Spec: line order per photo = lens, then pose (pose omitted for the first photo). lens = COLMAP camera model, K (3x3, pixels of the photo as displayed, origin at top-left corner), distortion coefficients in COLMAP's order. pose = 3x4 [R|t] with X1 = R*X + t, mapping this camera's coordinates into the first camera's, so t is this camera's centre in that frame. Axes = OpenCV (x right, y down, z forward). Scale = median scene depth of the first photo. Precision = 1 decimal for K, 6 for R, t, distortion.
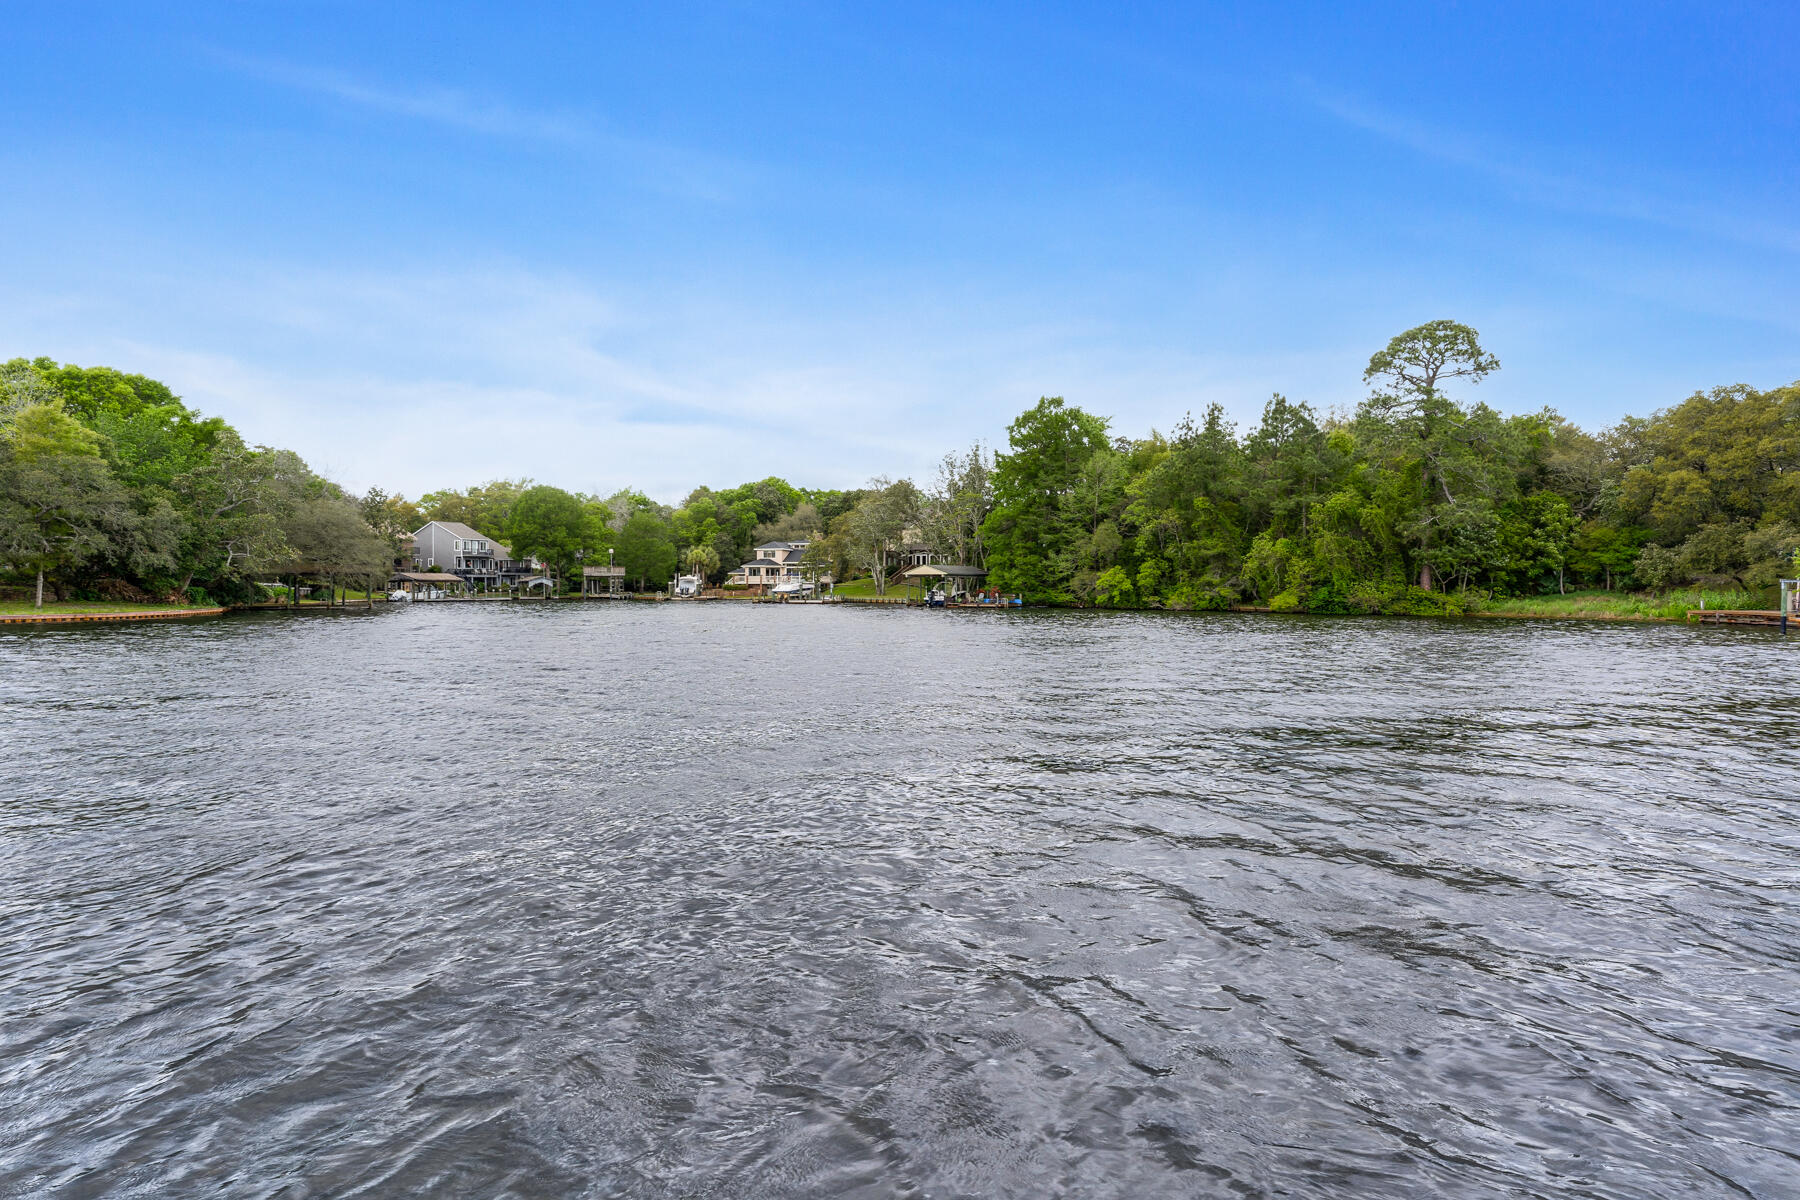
lens RADIAL K [[1012.4, 0, 899.3], [0, 1012.4, 584.8], [0, 0, 1]] dist [0.003525, 0.002213]
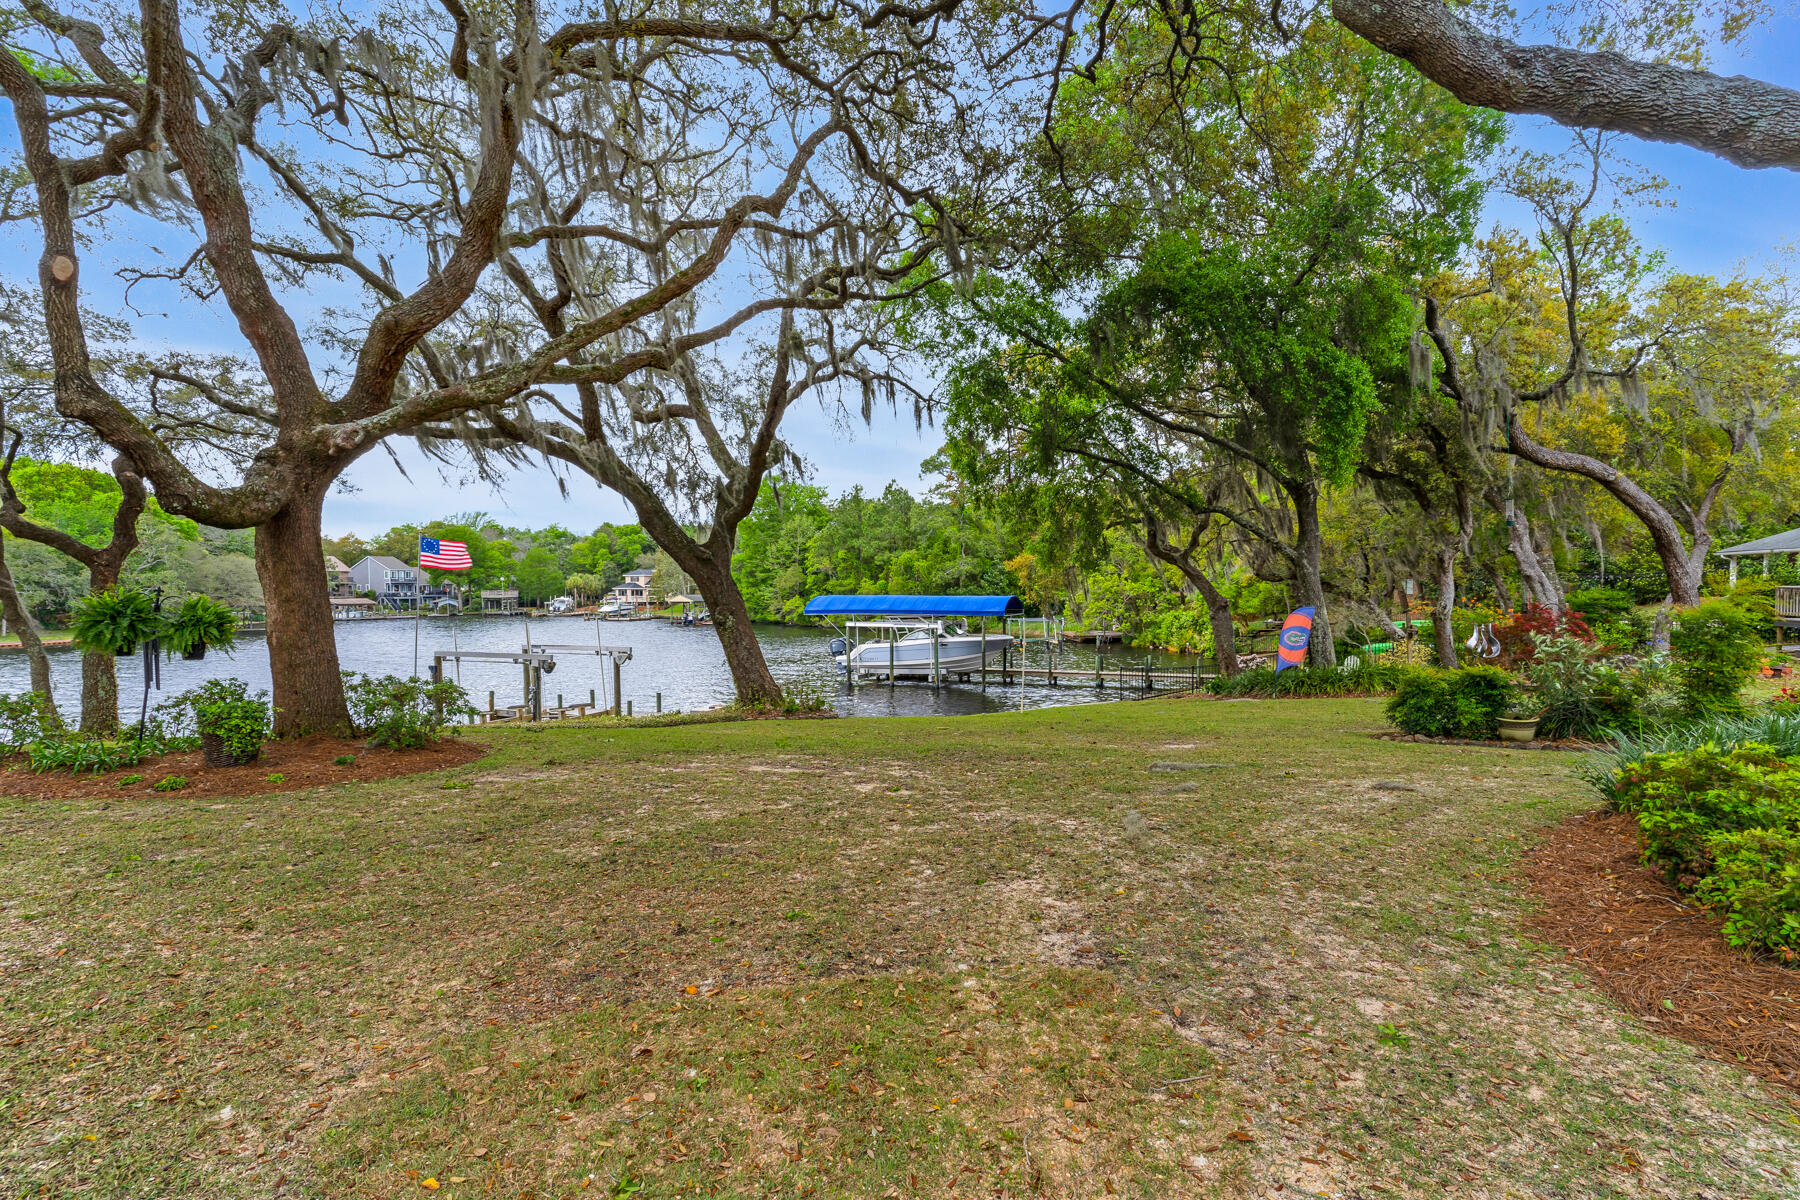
lens RADIAL K [[854.0, 0, 910.4], [0, 854.0, 609.4], [0, 0, 1]] dist [0.000576, 0.002374]
pose [[0.998676, -0.007742, 0.050853, 0.326659], [0.006451, 0.999654, 0.025503, -0.030909], [-0.051033, -0.025142, 0.998380, -0.259835]]
